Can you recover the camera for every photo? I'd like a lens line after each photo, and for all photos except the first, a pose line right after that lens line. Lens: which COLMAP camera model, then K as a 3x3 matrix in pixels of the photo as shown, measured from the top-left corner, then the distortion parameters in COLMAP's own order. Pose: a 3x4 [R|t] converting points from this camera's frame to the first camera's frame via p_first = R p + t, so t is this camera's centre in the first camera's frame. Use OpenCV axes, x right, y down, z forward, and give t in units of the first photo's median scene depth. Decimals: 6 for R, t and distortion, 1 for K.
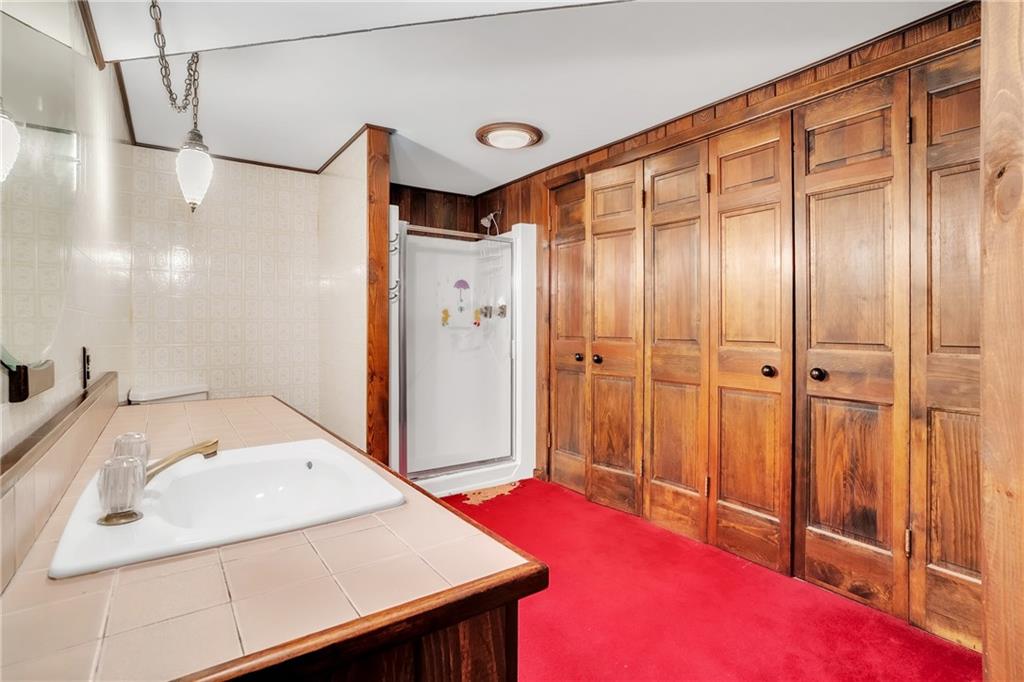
lens RADIAL K [[500.1, 0, 505.0], [0, 500.1, 329.1], [0, 0, 1]] dist [-0.028029, 0.000973]
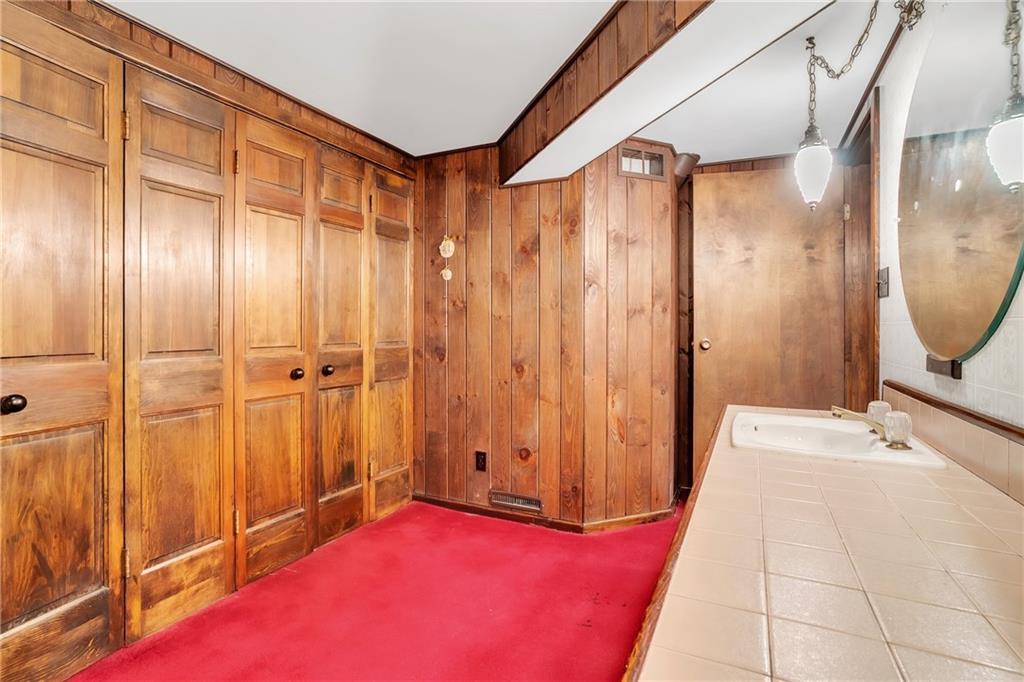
lens RADIAL K [[500.1, 0, 505.0], [0, 500.1, 329.1], [0, 0, 1]] dist [-0.028029, 0.000973]
pose [[-0.484881, -0.008187, 0.874542, -0.558893], [0.001574, 0.999946, 0.010233, -0.018925], [-0.874579, 0.006338, -0.484842, 1.033562]]
